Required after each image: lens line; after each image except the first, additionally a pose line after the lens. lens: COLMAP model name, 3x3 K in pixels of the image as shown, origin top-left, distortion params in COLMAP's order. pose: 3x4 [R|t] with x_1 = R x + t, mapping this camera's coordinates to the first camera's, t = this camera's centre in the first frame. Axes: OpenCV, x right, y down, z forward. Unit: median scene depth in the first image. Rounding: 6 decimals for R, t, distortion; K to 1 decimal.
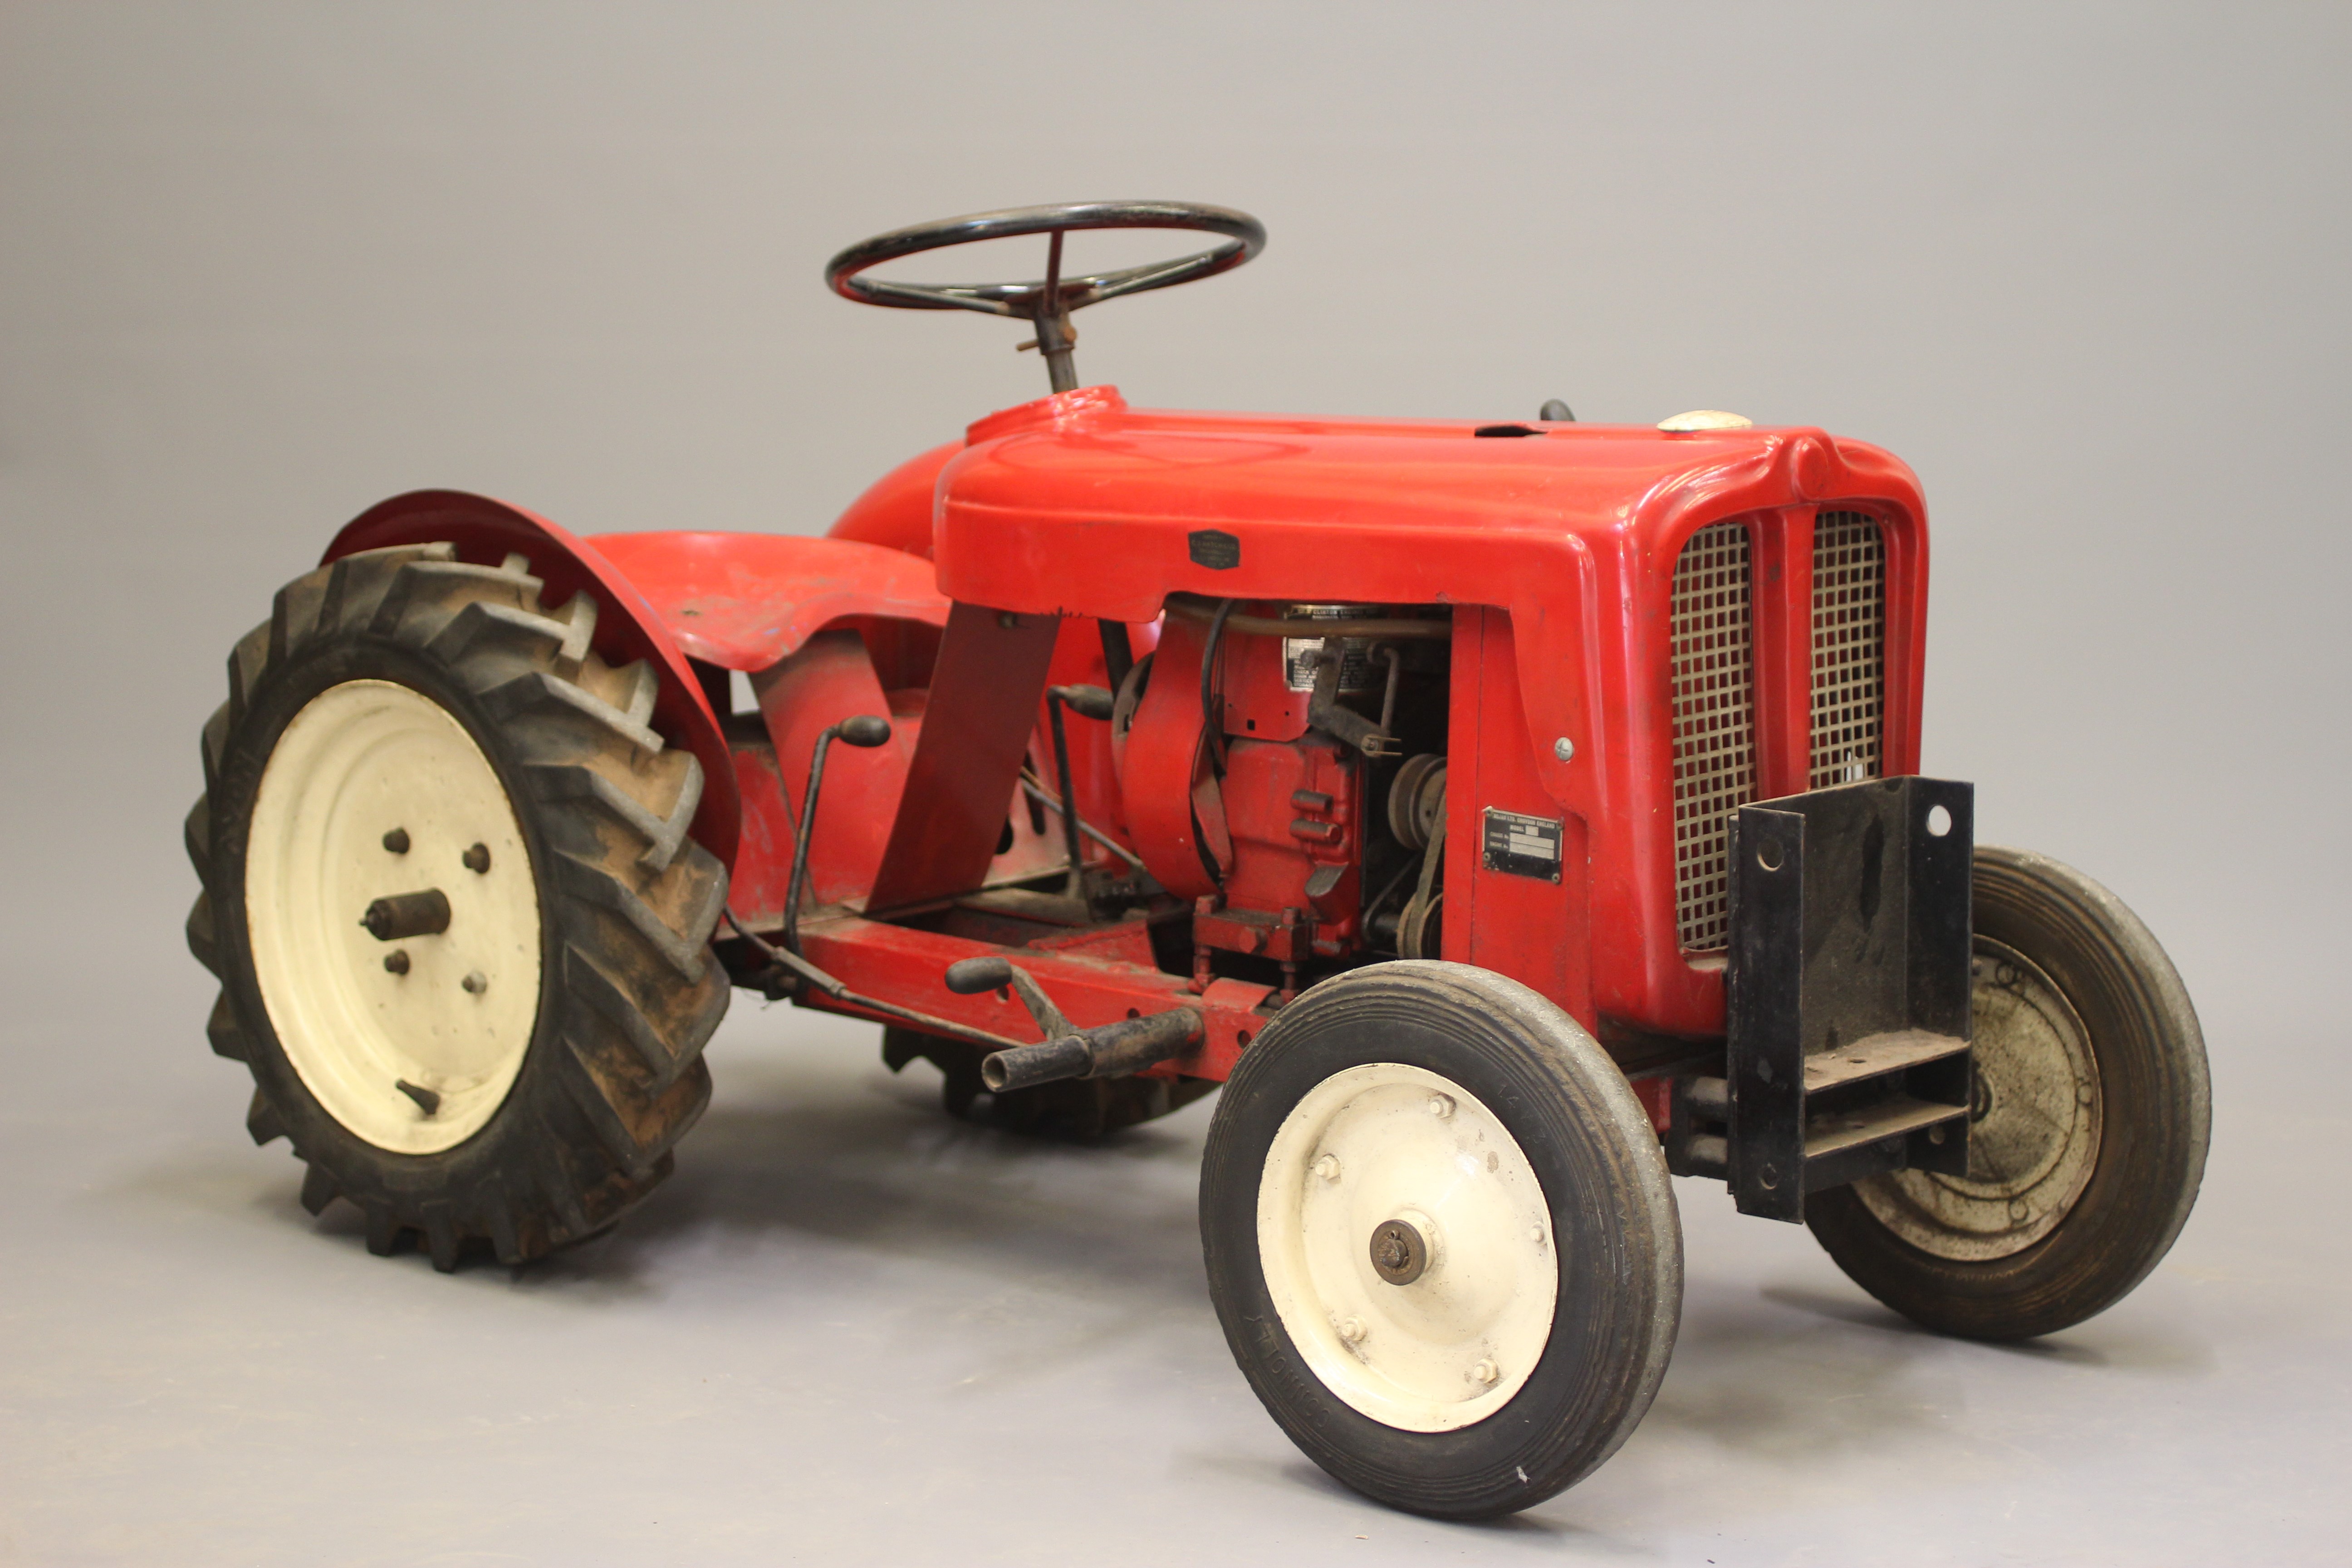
lens RADIAL K [[5446.7, 0, 1167.8], [0, 5446.7, 791.9], [0, 0, 1]] dist [0.016188, 0.000000]
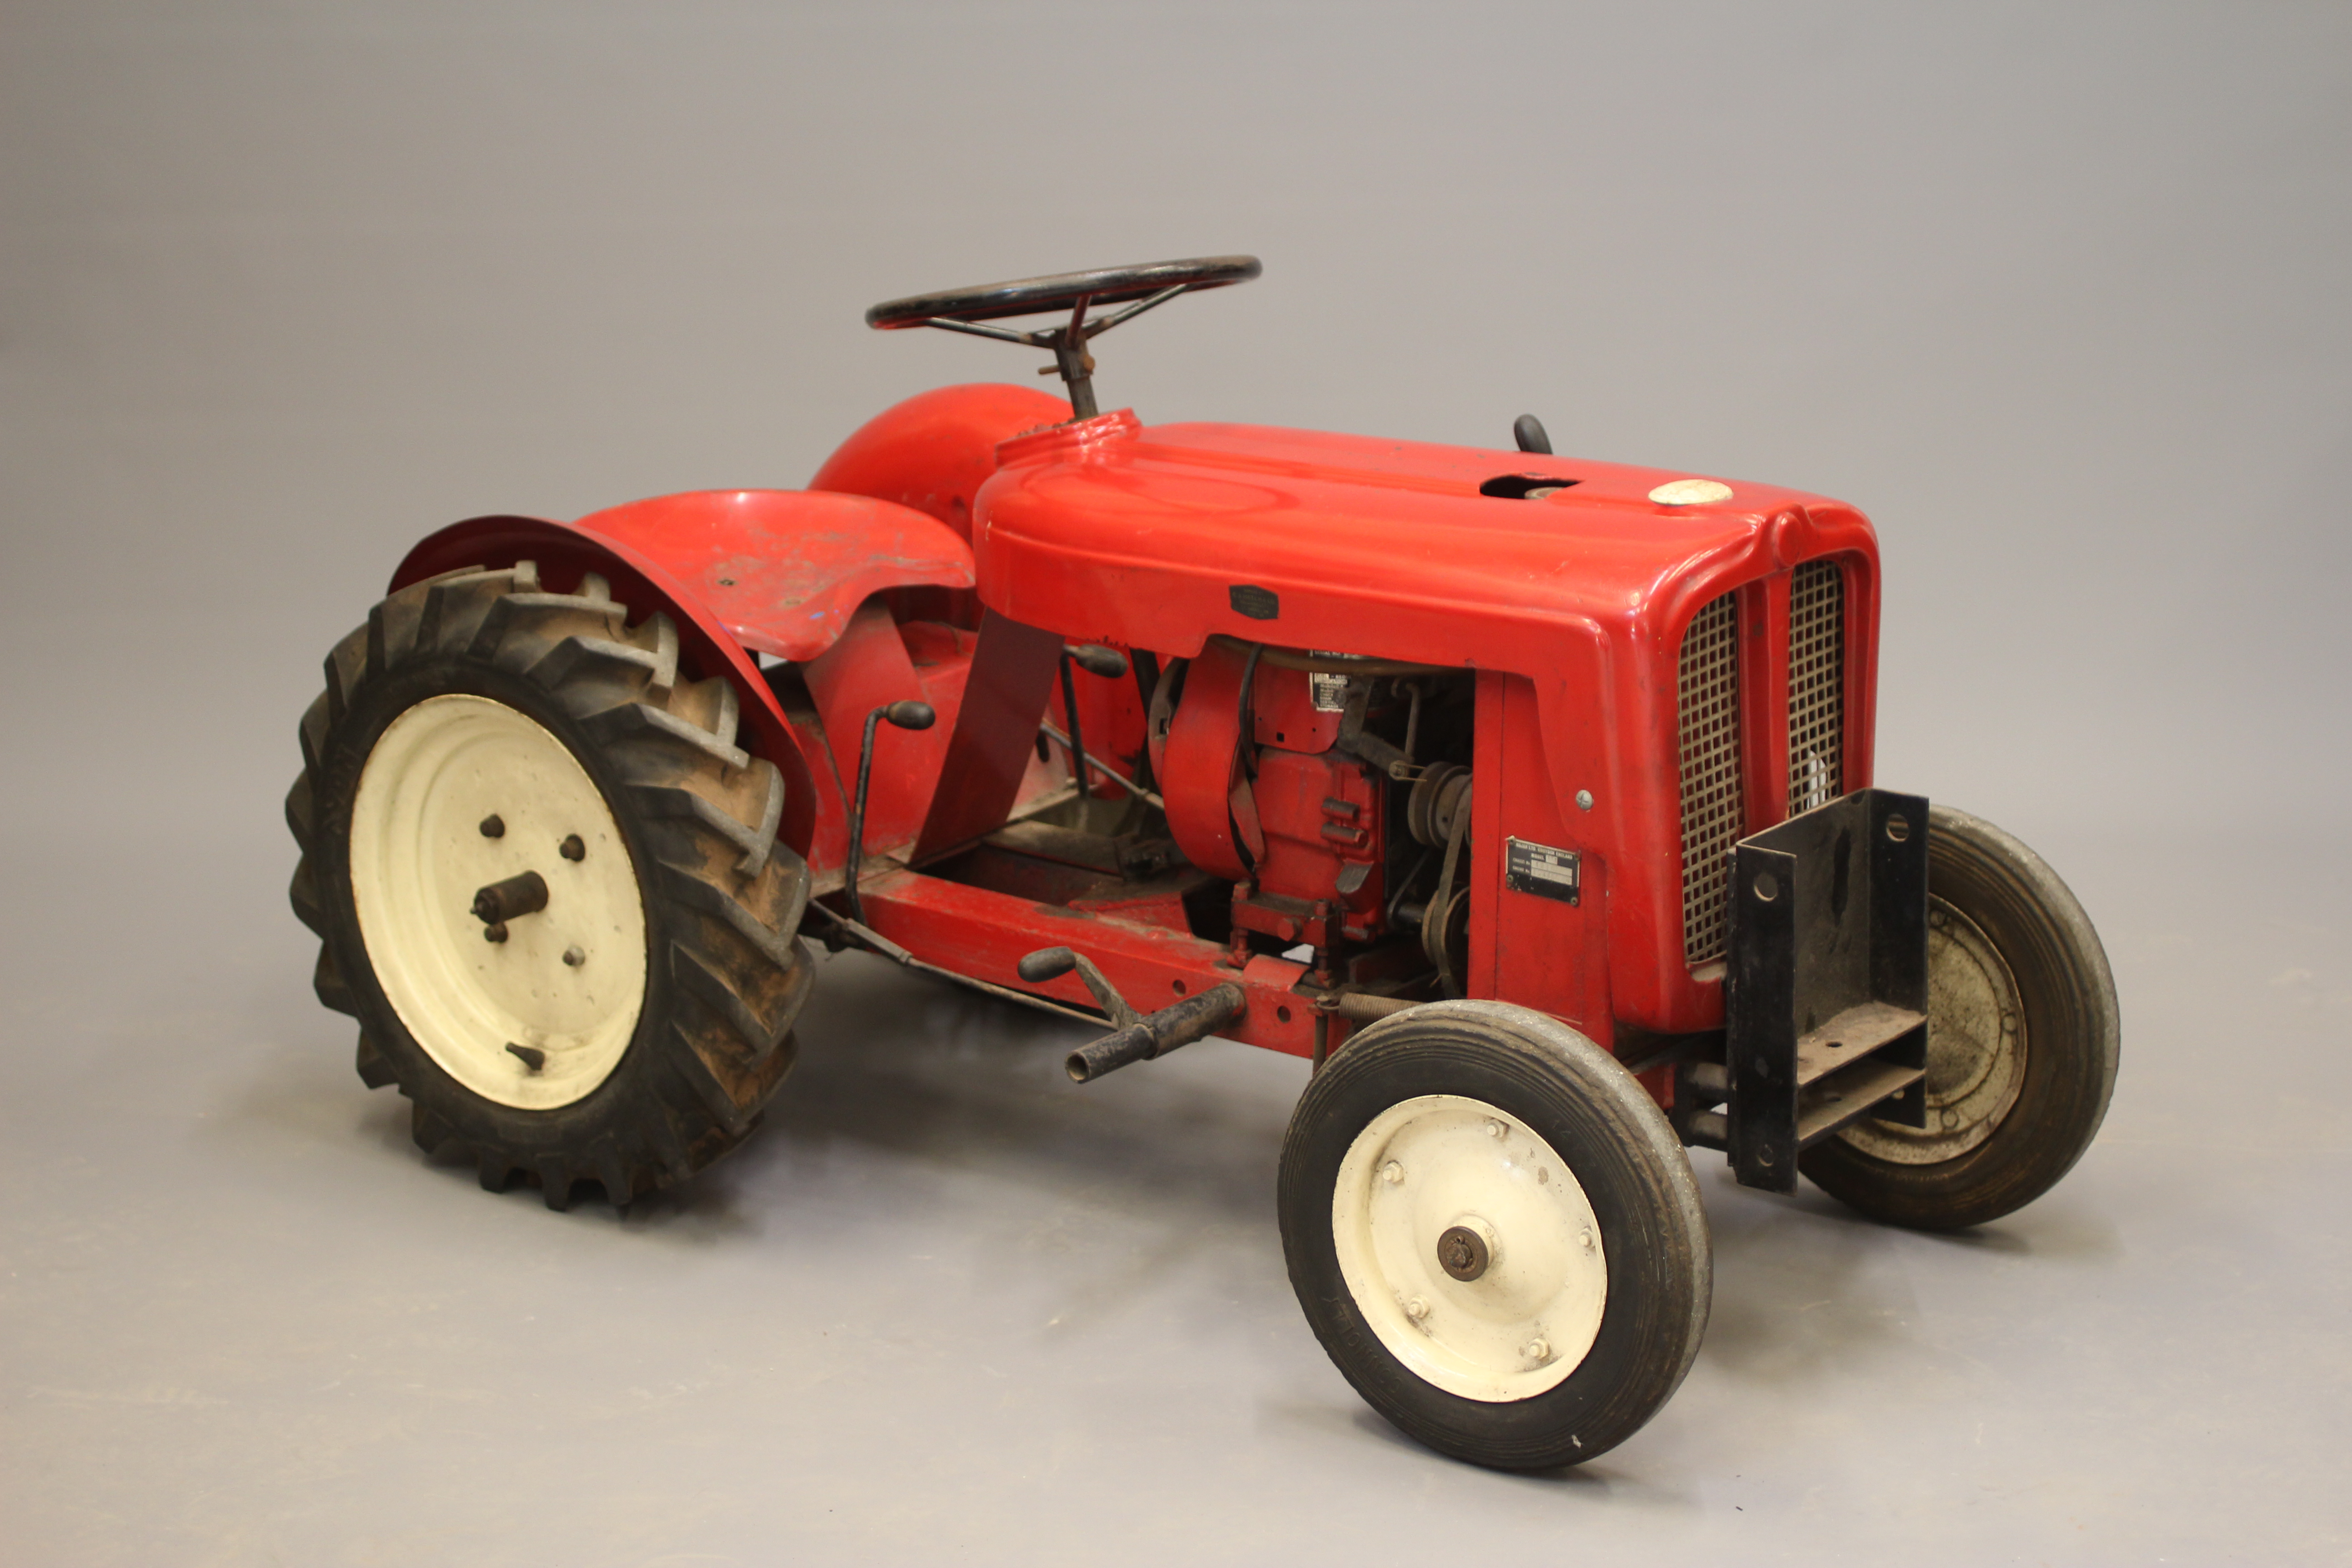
lens RADIAL K [[5446.7, 0, 1183.1], [0, 5446.7, 778.9], [0, 0, 1]] dist [0.016188, 0.000000]
pose [[0.996555, -0.040408, 0.072425, -0.087488], [0.030838, 0.991203, 0.128708, -0.150501], [-0.076988, -0.126031, 0.989034, -0.118701]]
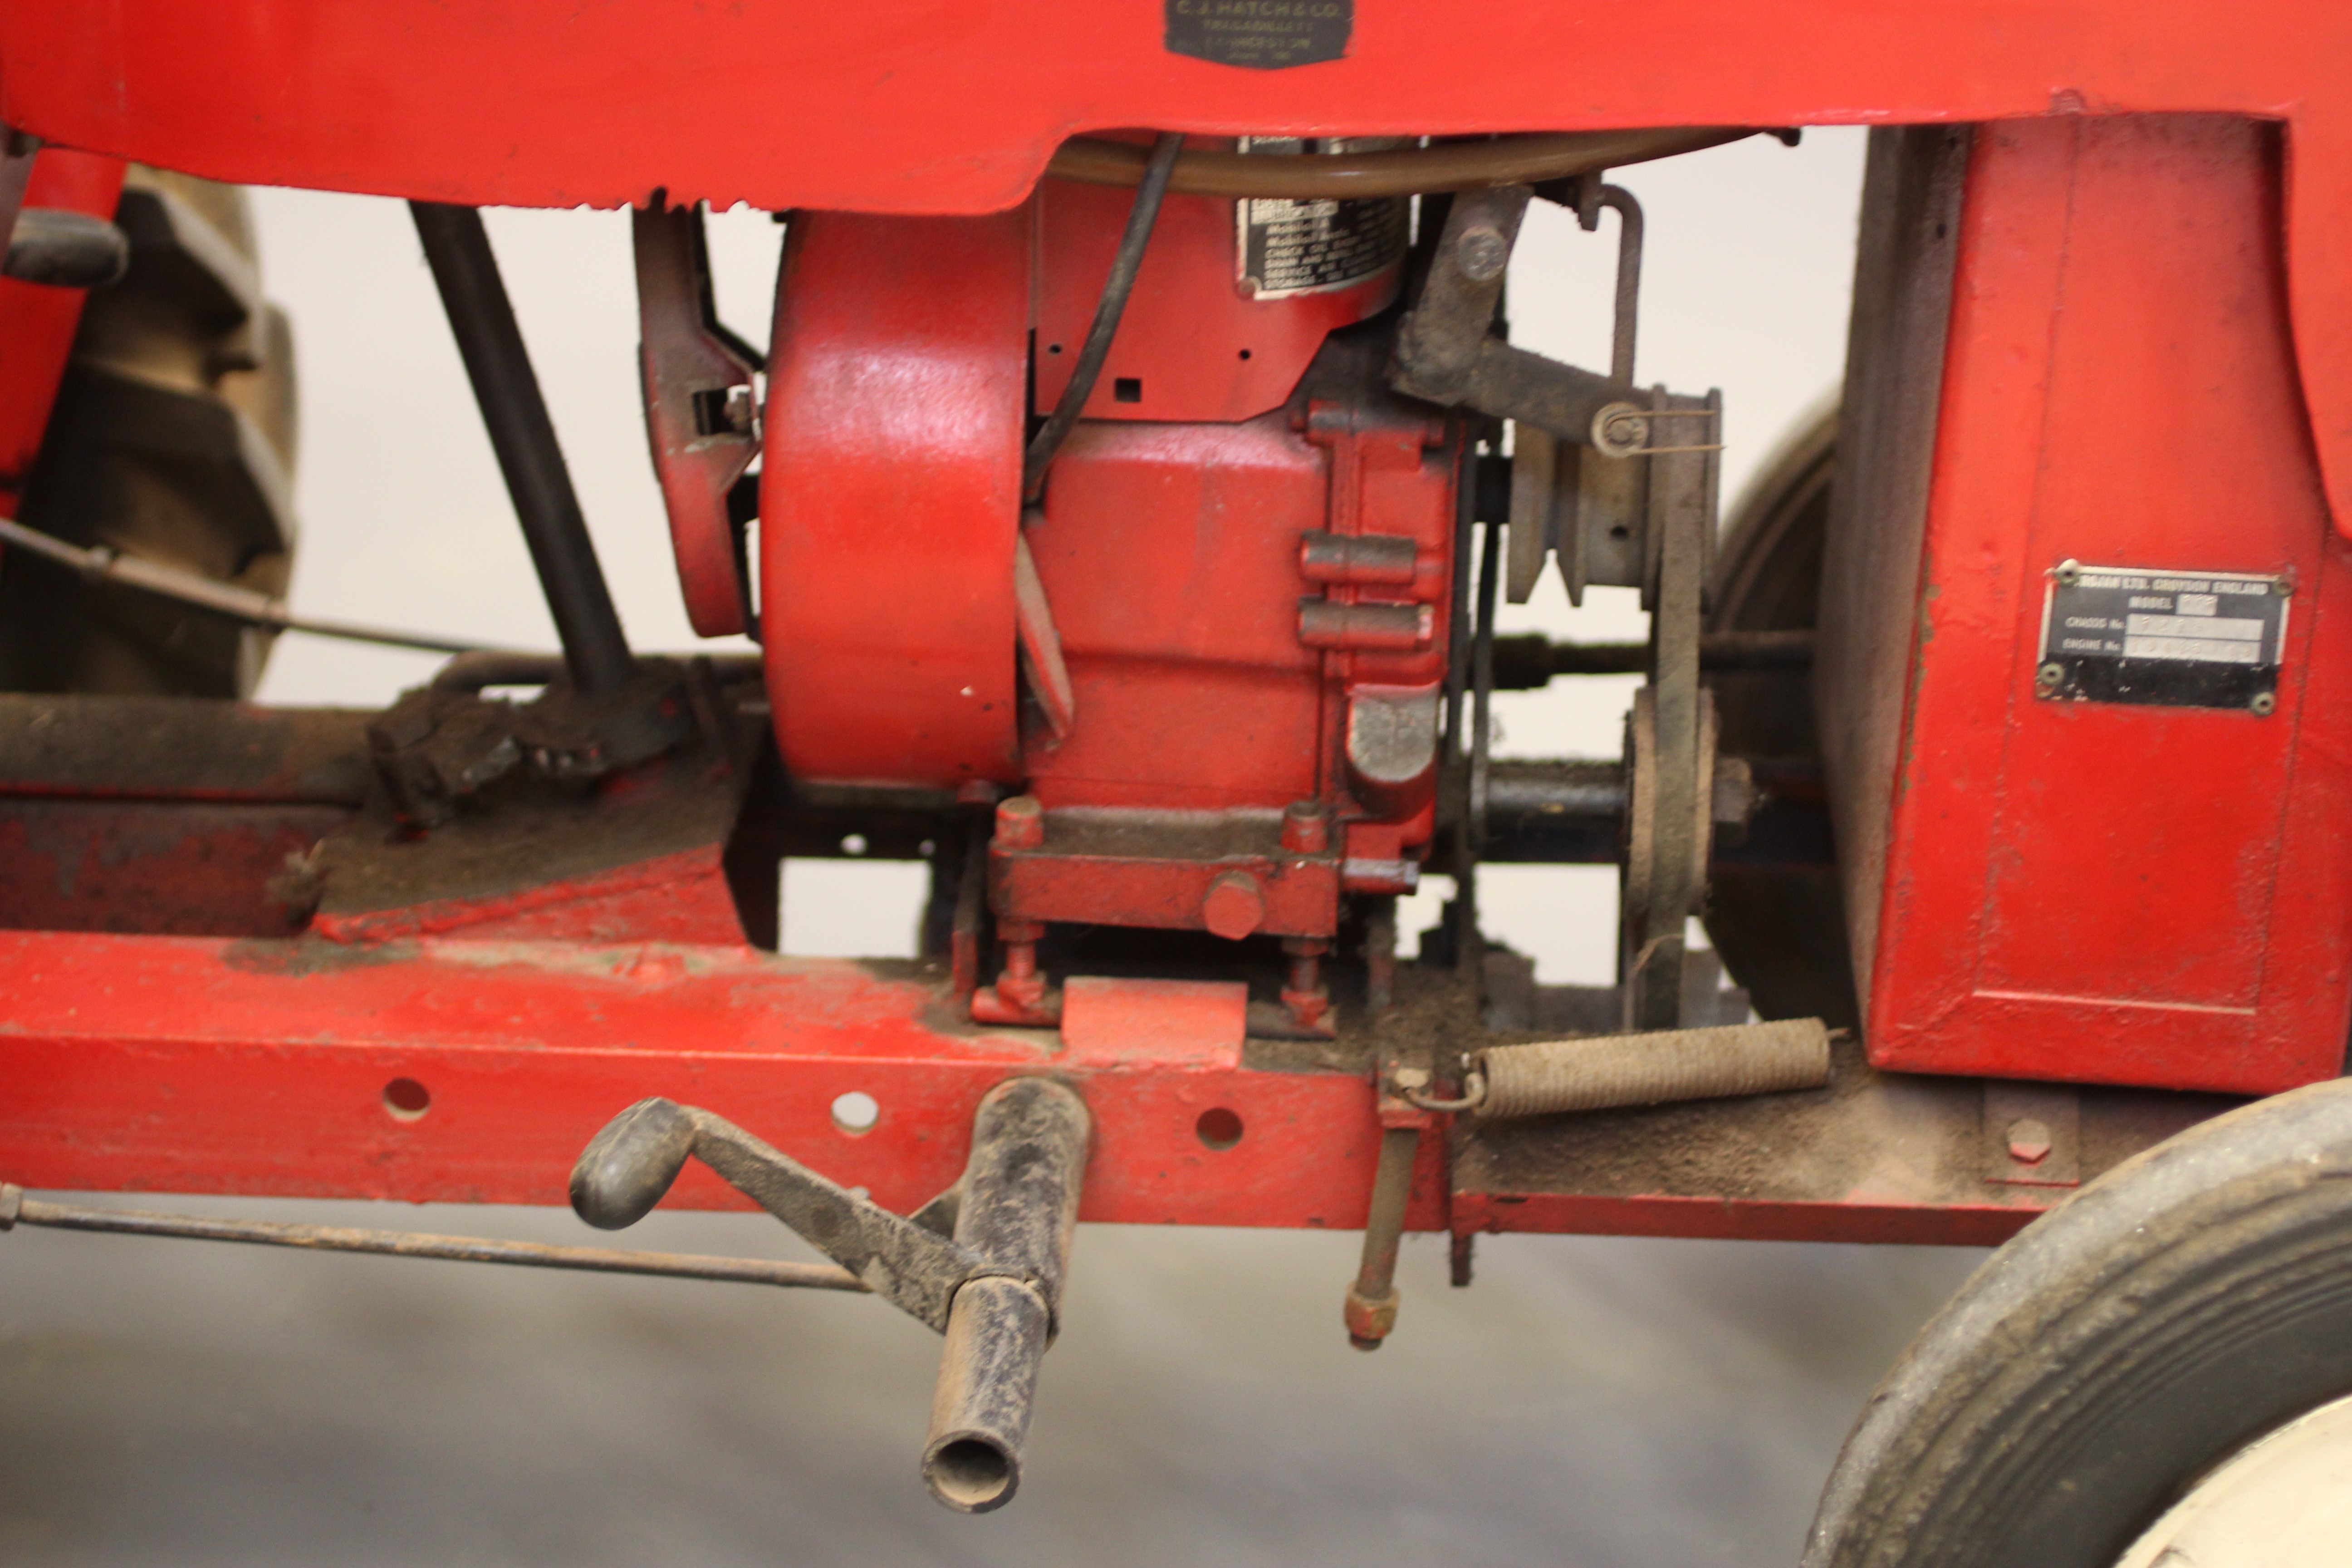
lens RADIAL K [[5446.7, 0, 1176.5], [0, 5446.7, 779.1], [0, 0, 1]] dist [0.016188, 0.000000]
pose [[0.758757, -0.262301, 0.596227, -0.232065], [0.090552, 0.948925, 0.302228, -0.107392], [-0.645049, -0.175328, 0.743755, 0.694208]]
